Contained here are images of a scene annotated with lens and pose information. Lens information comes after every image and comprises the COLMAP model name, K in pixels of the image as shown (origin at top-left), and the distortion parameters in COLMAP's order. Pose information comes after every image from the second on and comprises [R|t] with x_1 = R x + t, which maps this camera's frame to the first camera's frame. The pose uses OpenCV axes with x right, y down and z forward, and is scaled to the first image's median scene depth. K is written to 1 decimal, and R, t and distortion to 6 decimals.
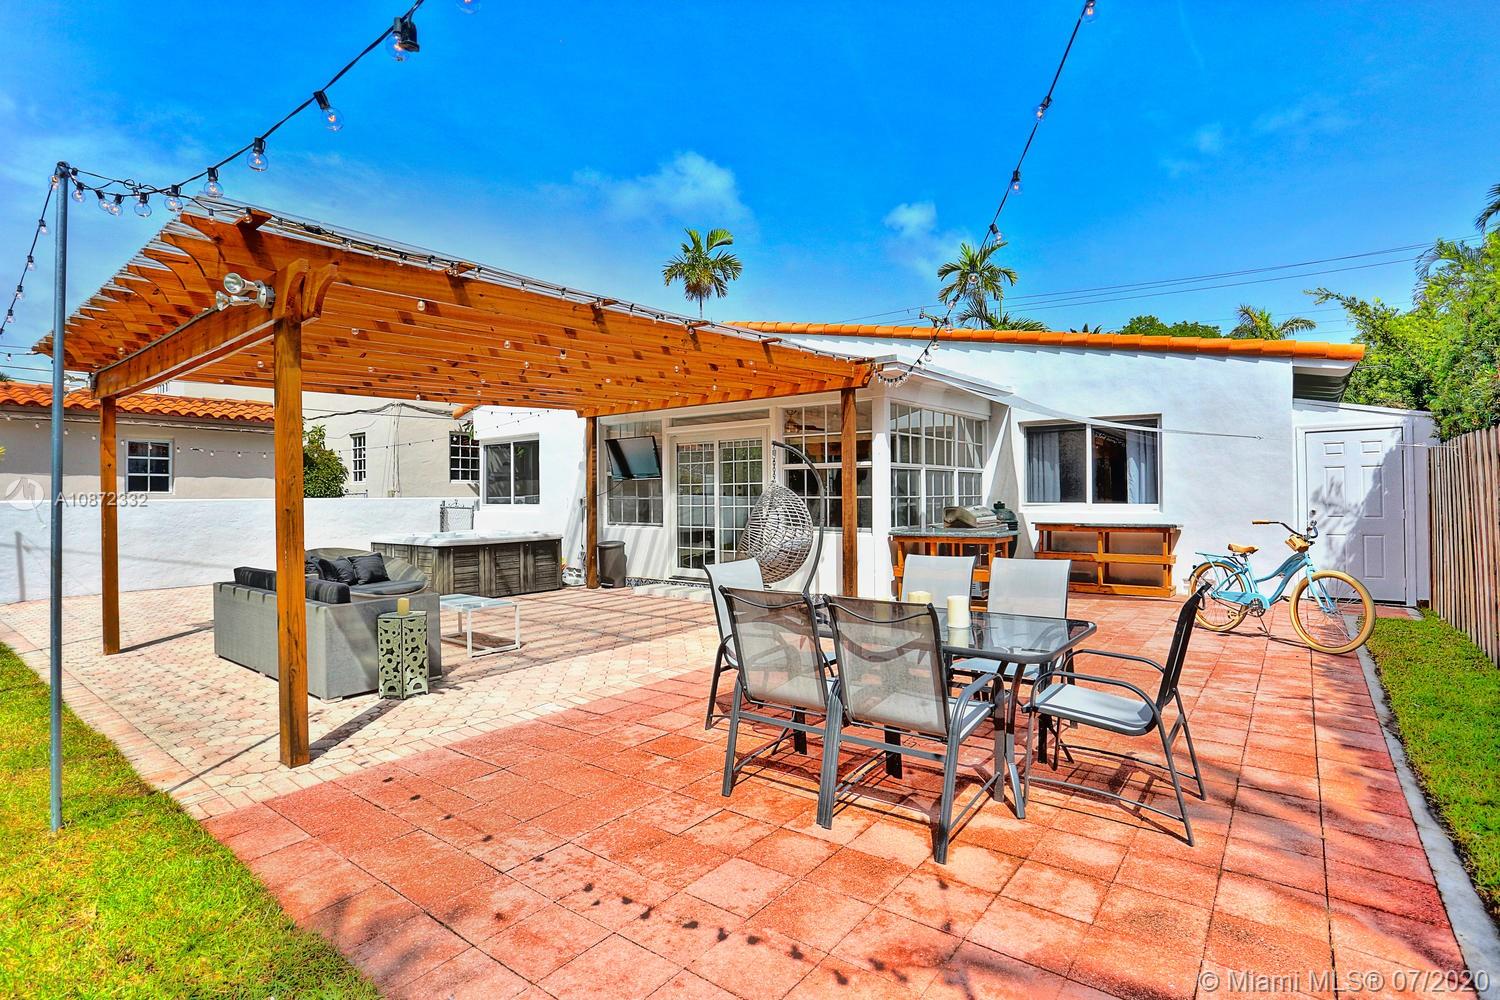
lens RADIAL K [[724.4, 0, 739.7], [0, 724.4, 497.6], [0, 0, 1]] dist [-0.039475, 0.004775]
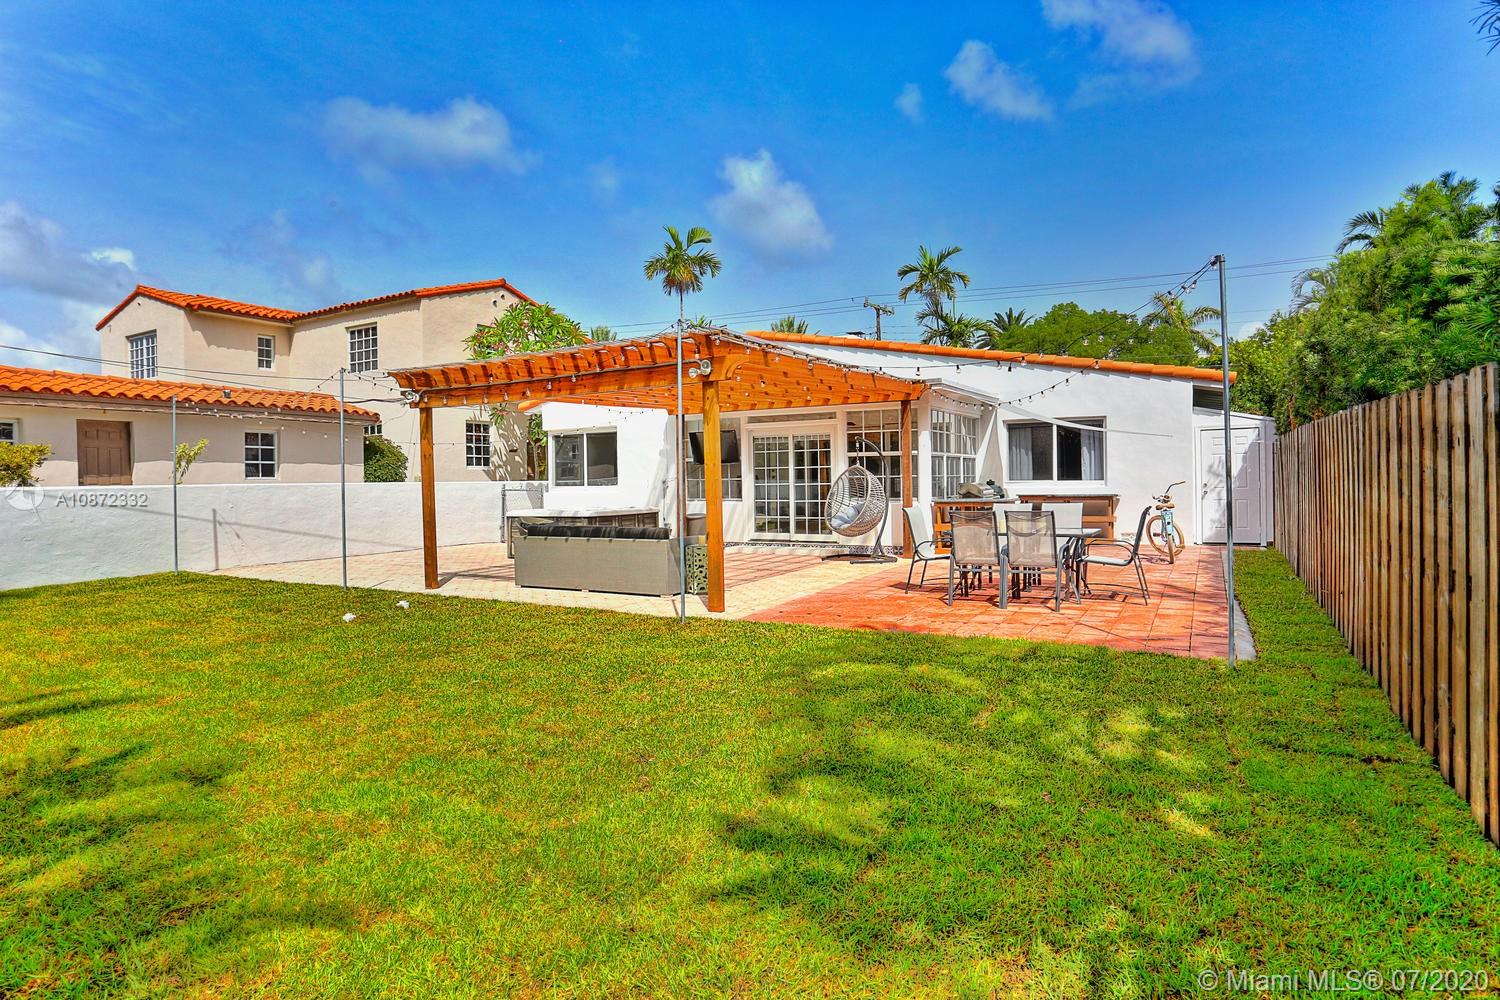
lens RADIAL K [[780.3, 0, 758.3], [0, 780.3, 497.0], [0, 0, 1]] dist [-0.023360, 0.000852]
pose [[0.990695, -0.009168, 0.135788, -0.264111], [0.007209, 0.999863, 0.014915, 0.012773], [-0.135906, -0.013797, 0.990626, -0.376476]]
